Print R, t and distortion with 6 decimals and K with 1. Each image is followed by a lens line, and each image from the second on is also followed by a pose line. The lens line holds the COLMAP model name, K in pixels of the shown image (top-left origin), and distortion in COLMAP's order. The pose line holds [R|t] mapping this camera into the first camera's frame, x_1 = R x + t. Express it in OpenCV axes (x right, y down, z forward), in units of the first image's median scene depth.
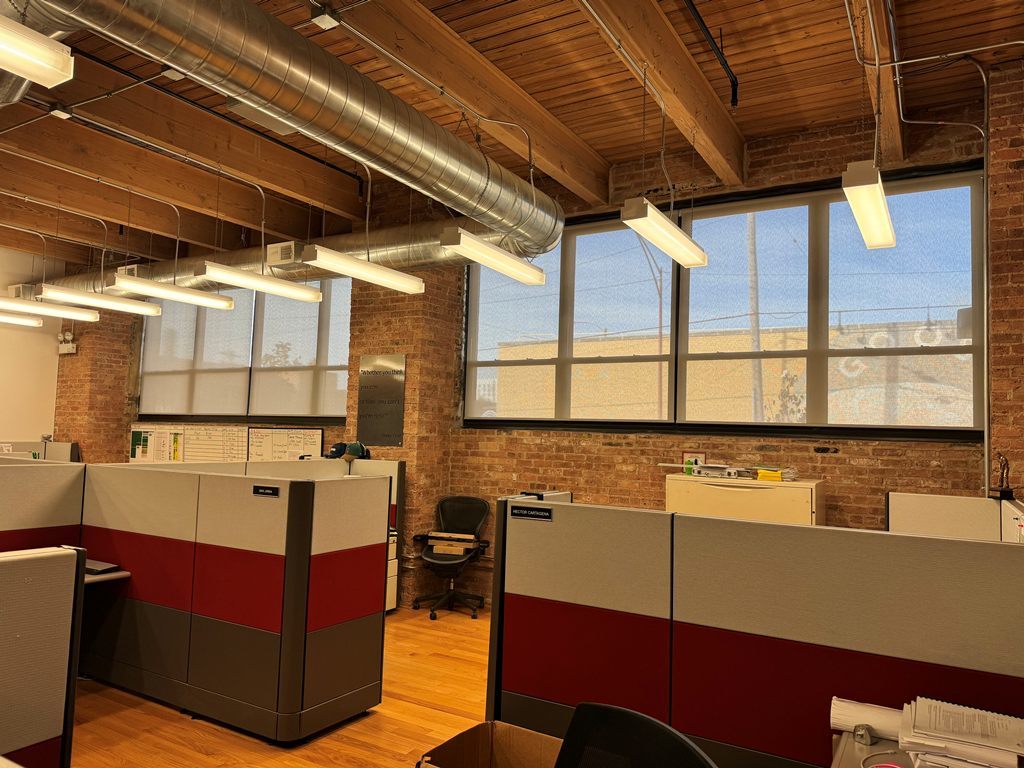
lens RADIAL K [[724.2, 0, 512.4], [0, 724.2, 384.8], [0, 0, 1]] dist [0.001095, 0.000056]
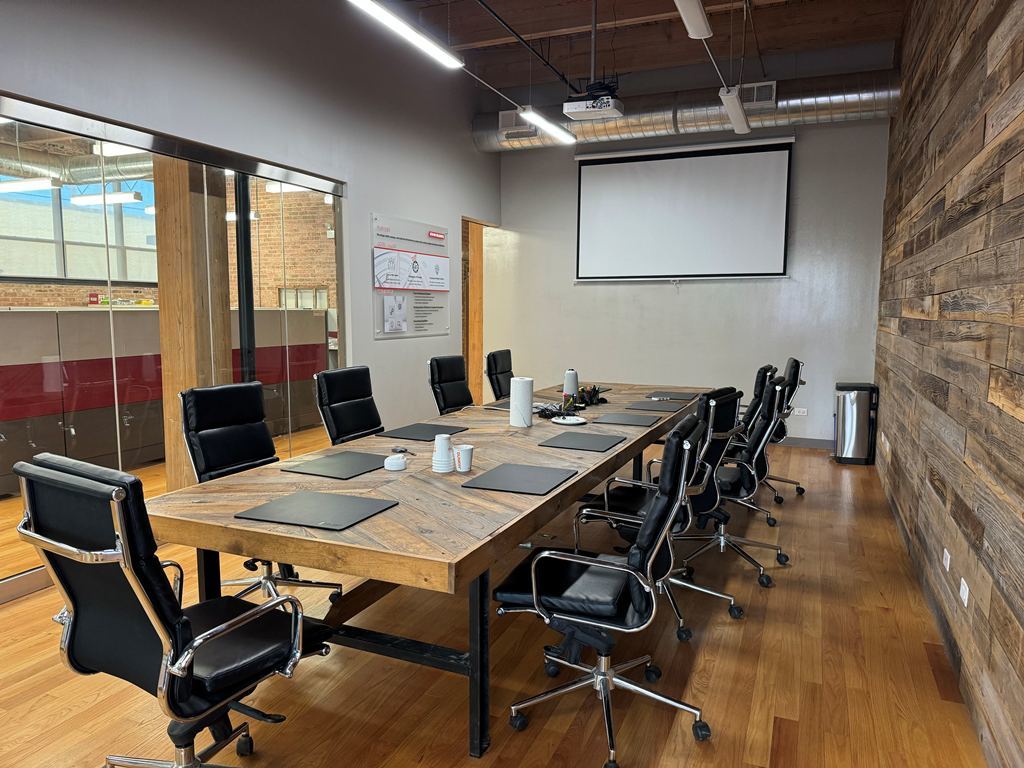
lens RADIAL K [[724.2, 0, 511.3], [0, 724.2, 383.6], [0, 0, 1]] dist [0.001095, 0.000056]
pose [[-0.134743, -0.143889, 0.980378, -1.785014], [-0.085498, 0.987399, 0.133168, -0.027910], [-0.987185, -0.065877, -0.145347, 0.111452]]
